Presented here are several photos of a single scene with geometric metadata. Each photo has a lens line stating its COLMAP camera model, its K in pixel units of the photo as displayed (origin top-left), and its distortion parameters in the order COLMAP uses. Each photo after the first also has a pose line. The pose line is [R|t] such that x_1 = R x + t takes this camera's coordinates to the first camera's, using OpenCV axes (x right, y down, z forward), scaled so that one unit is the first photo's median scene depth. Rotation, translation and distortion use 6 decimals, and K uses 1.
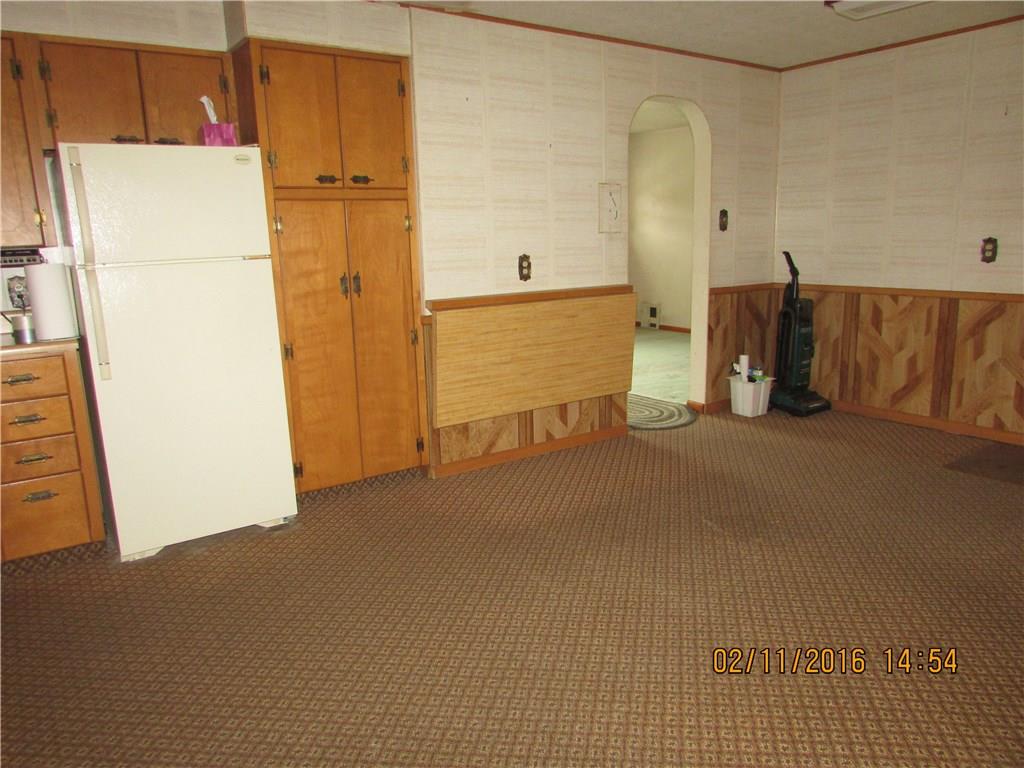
lens RADIAL K [[741.4, 0, 512.0], [0, 741.4, 384.0], [0, 0, 1]] dist [-0.031215, -0.001186]
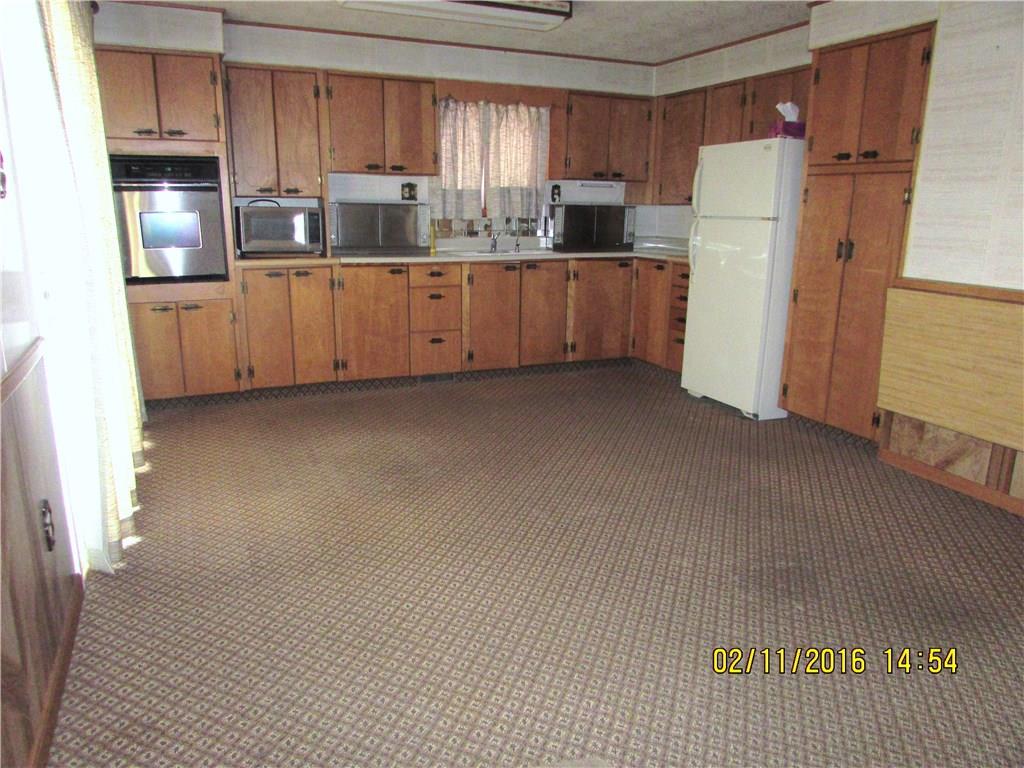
lens RADIAL K [[726.8, 0, 512.0], [0, 726.8, 384.0], [0, 0, 1]] dist [-0.031892, 0.001496]
pose [[-0.217844, 0.259737, -0.940787, 1.008311], [-0.199584, 0.931712, 0.303446, -0.182541], [0.955359, 0.253870, -0.151129, 0.760159]]
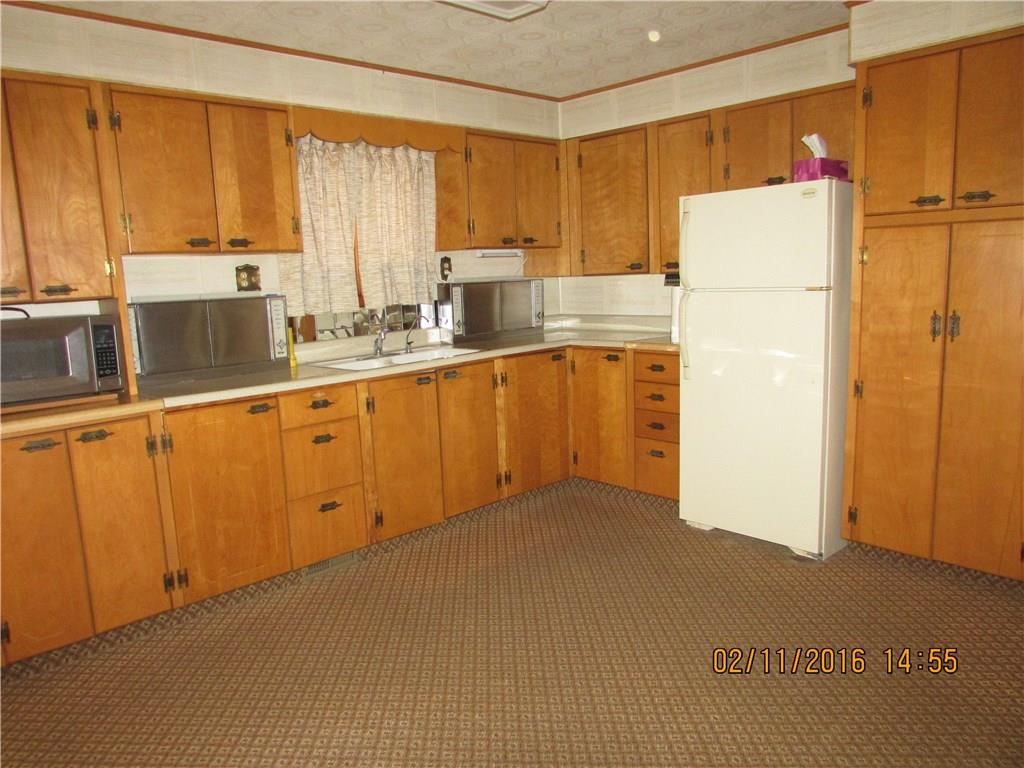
lens RADIAL K [[726.8, 0, 512.0], [0, 726.8, 384.0], [0, 0, 1]] dist [-0.031892, 0.001496]
pose [[0.126133, 0.179381, -0.975660, 0.532338], [-0.160131, 0.974299, 0.158429, -0.124644], [0.979004, 0.136250, 0.151616, 0.428827]]
